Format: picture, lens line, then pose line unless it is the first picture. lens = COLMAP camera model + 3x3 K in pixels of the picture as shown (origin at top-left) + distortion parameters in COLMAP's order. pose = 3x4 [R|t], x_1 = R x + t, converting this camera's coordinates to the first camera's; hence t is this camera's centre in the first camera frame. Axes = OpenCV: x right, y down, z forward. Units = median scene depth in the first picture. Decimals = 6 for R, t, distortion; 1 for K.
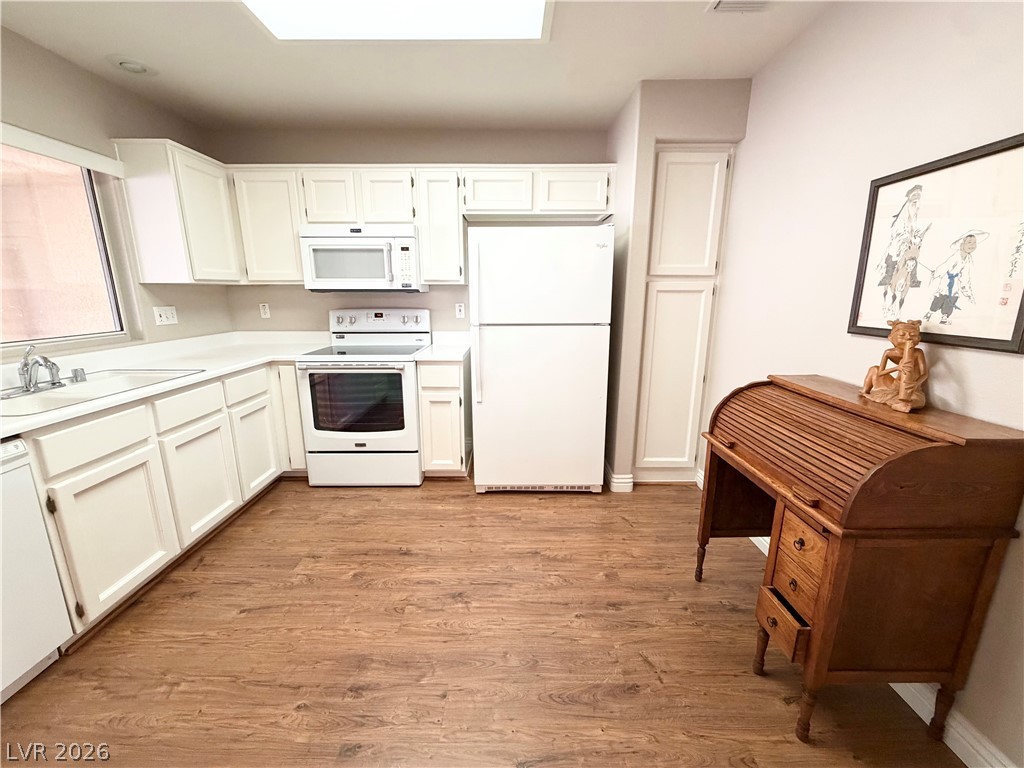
lens RADIAL K [[406.7, 0, 510.3], [0, 406.7, 384.4], [0, 0, 1]] dist [-0.001067, 0.000092]
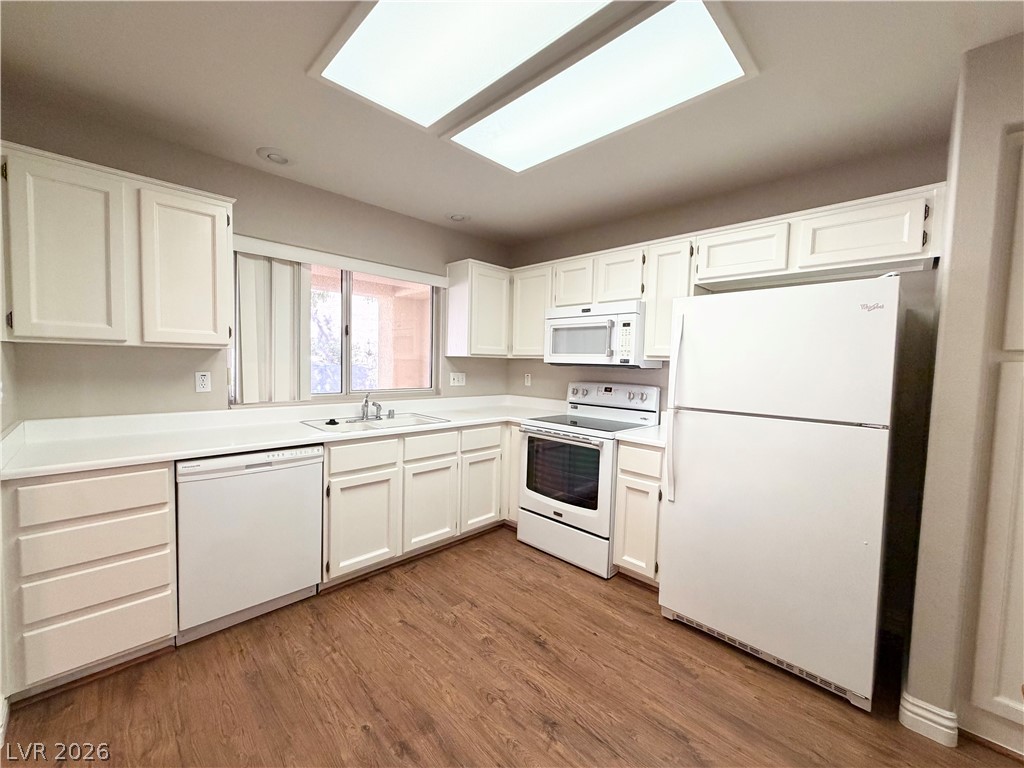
lens RADIAL K [[406.7, 0, 510.3], [0, 406.7, 384.4], [0, 0, 1]] dist [-0.001067, 0.000092]
pose [[0.710560, 0.056835, -0.701337, 0.260379], [-0.182622, 0.977473, -0.105811, -0.040679], [0.679525, 0.203265, 0.704932, 0.158959]]
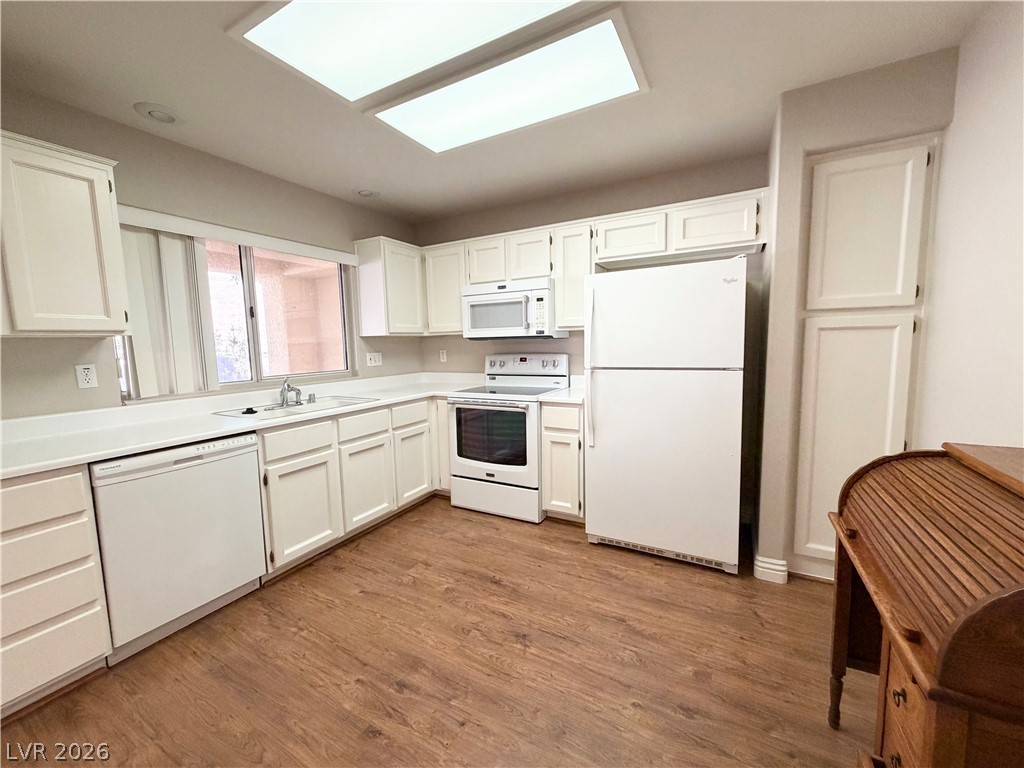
lens RADIAL K [[406.7, 0, 510.3], [0, 406.7, 384.4], [0, 0, 1]] dist [-0.001067, 0.000092]
pose [[0.877048, 0.029495, -0.479496, 0.222548], [-0.084475, 0.992030, -0.093493, 0.003863], [0.472916, 0.122503, 0.872550, 0.034489]]
